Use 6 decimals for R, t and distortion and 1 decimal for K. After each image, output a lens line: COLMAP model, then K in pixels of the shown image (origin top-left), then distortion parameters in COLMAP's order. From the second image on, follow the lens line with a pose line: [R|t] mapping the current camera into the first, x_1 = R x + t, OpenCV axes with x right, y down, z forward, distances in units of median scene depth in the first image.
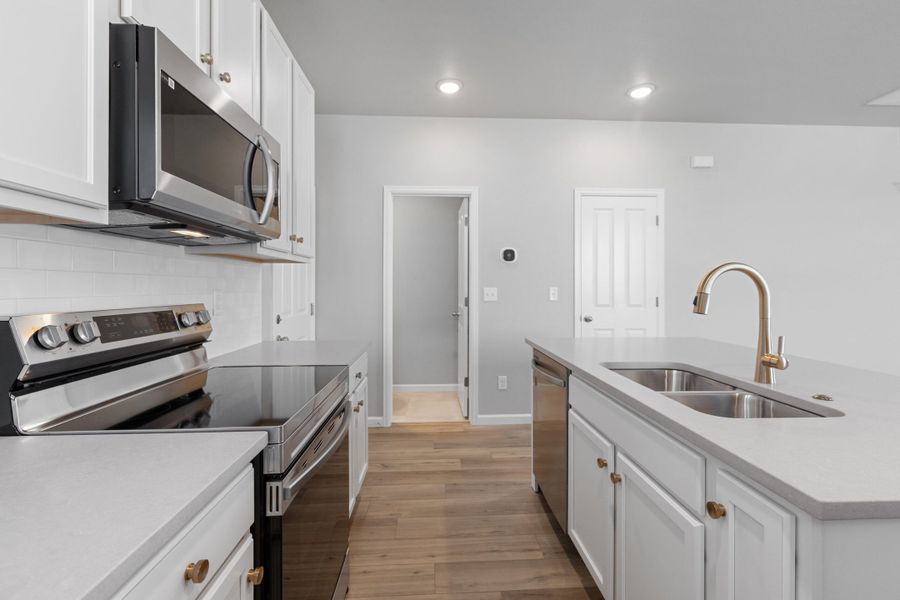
lens RADIAL K [[404.0, 0, 449.6], [0, 404.0, 288.0], [0, 0, 1]] dist [-0.000751, -0.000087]
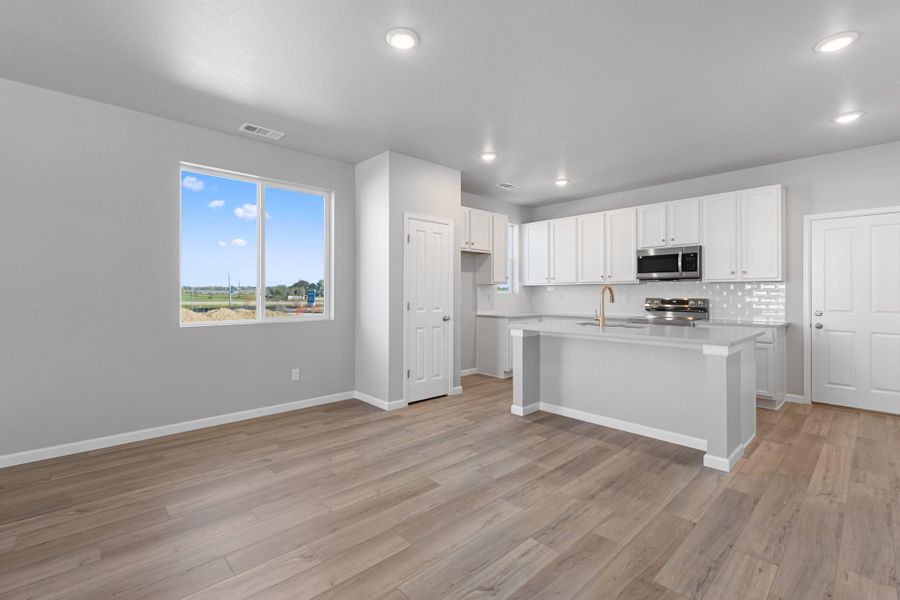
lens RADIAL K [[404.9, 0, 448.2], [0, 404.9, 291.2], [0, 0, 1]] dist [-0.000427, -0.000519]
pose [[-0.764426, -0.002498, -0.644707, 1.345464], [-0.001150, 0.999996, -0.002511, -0.005045], [0.644710, -0.001178, -0.764426, 0.966959]]
